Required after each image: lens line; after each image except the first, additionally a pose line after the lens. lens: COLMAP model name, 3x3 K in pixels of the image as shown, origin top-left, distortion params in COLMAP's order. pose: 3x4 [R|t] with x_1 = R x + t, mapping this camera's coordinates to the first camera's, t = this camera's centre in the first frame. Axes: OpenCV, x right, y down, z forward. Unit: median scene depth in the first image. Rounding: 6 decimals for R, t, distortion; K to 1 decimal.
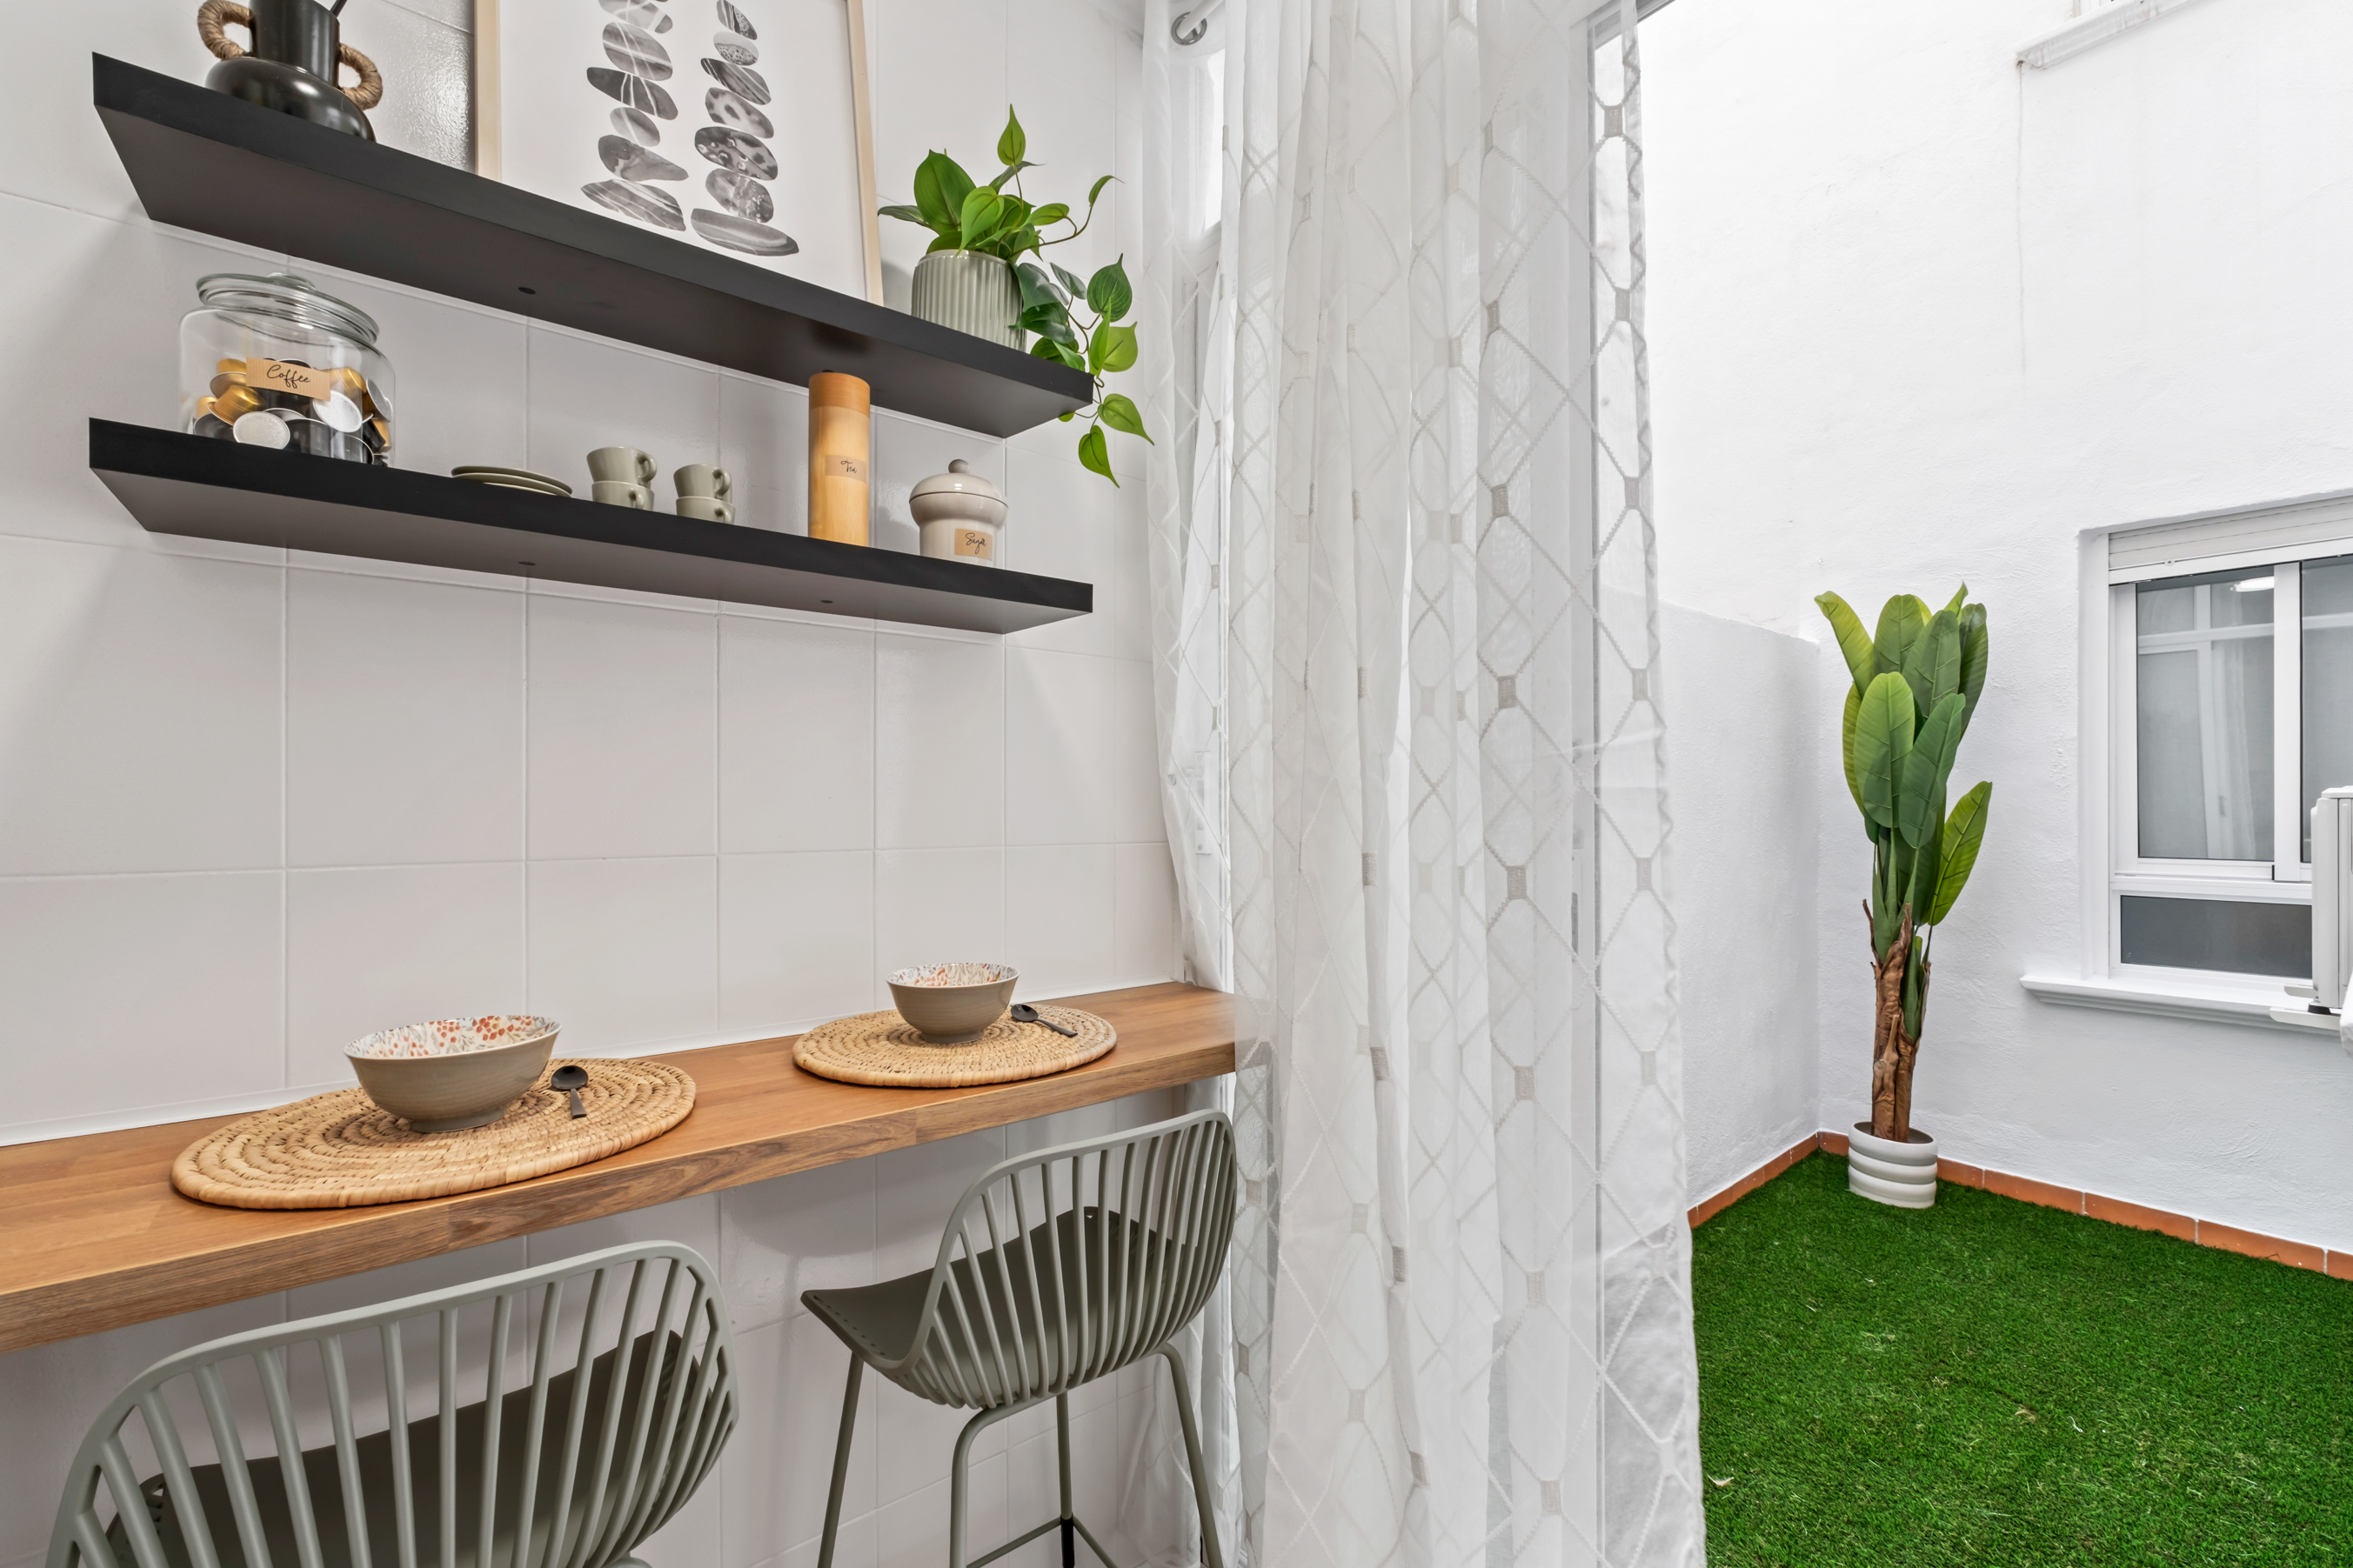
lens RADIAL K [[986.3, 0, 1172.7], [0, 986.3, 806.1], [0, 0, 1]] dist [-0.007189, 0.002051]
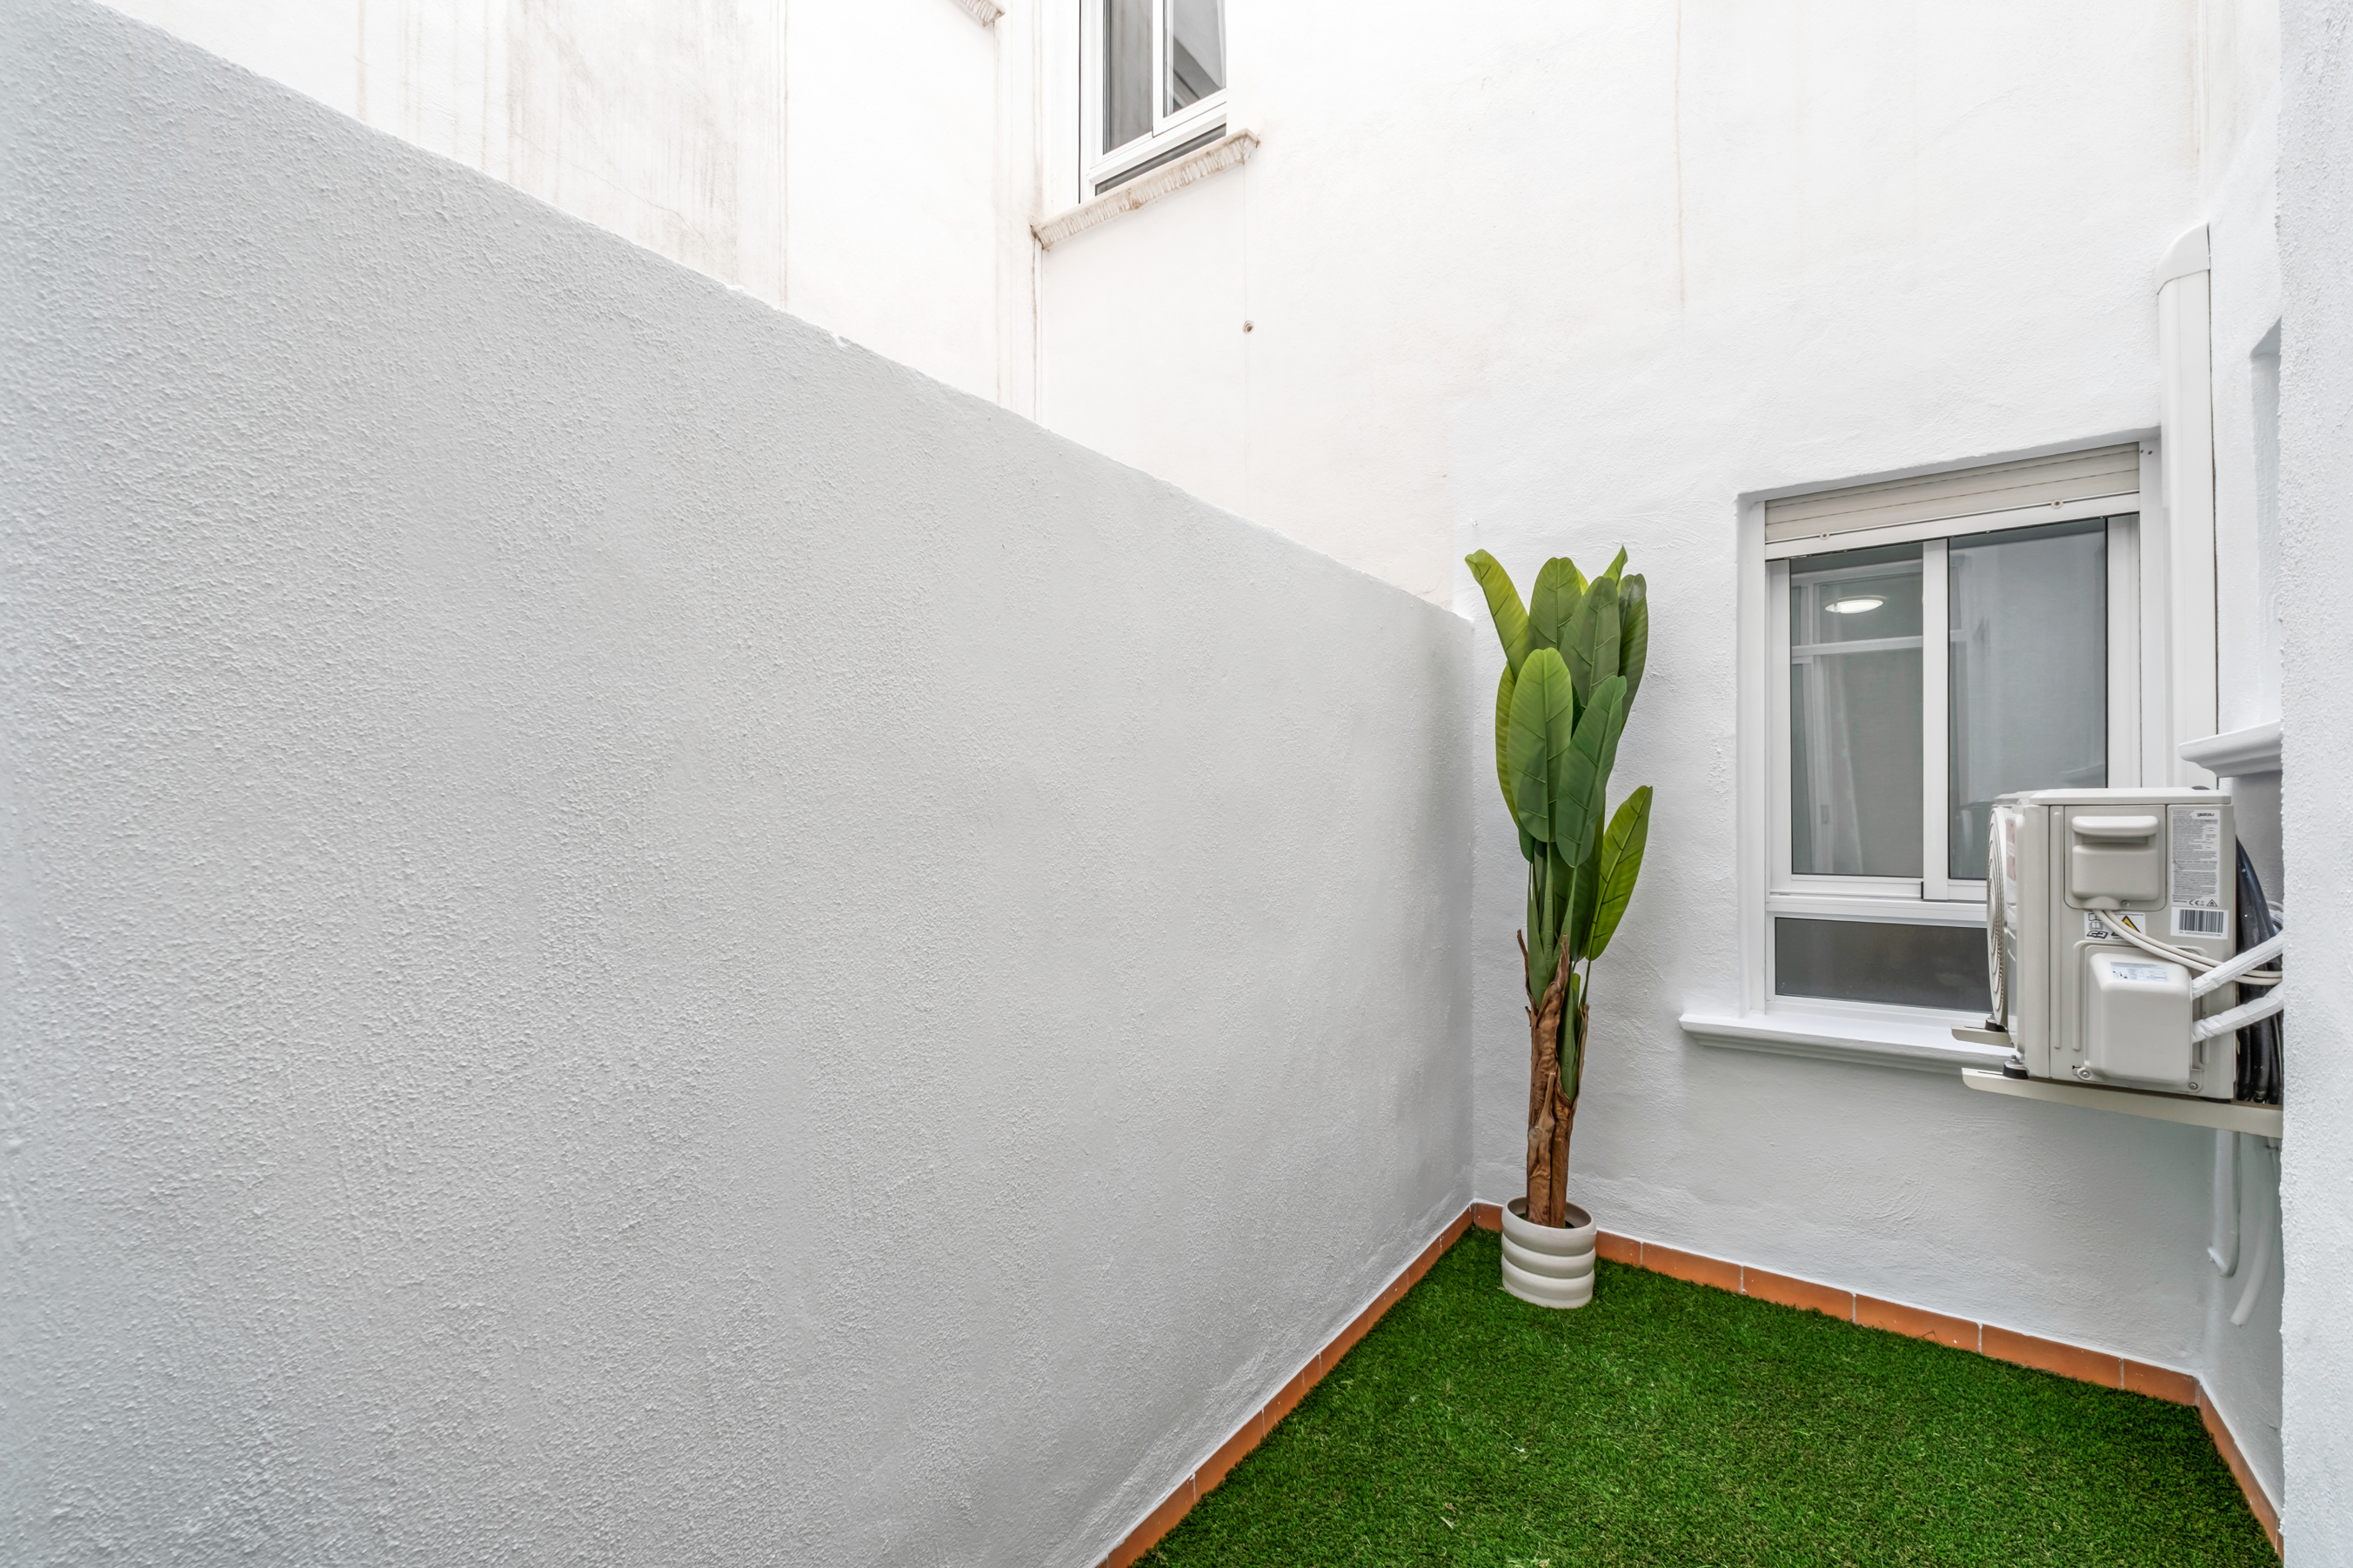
lens RADIAL K [[986.3, 0, 1164.9], [0, 986.3, 823.0], [0, 0, 1]] dist [-0.007189, 0.002051]
pose [[0.966814, -0.003363, 0.255458, 0.171672], [0.001858, 0.999979, 0.006130, 0.000441], [-0.255473, -0.005452, 0.966801, 0.231764]]
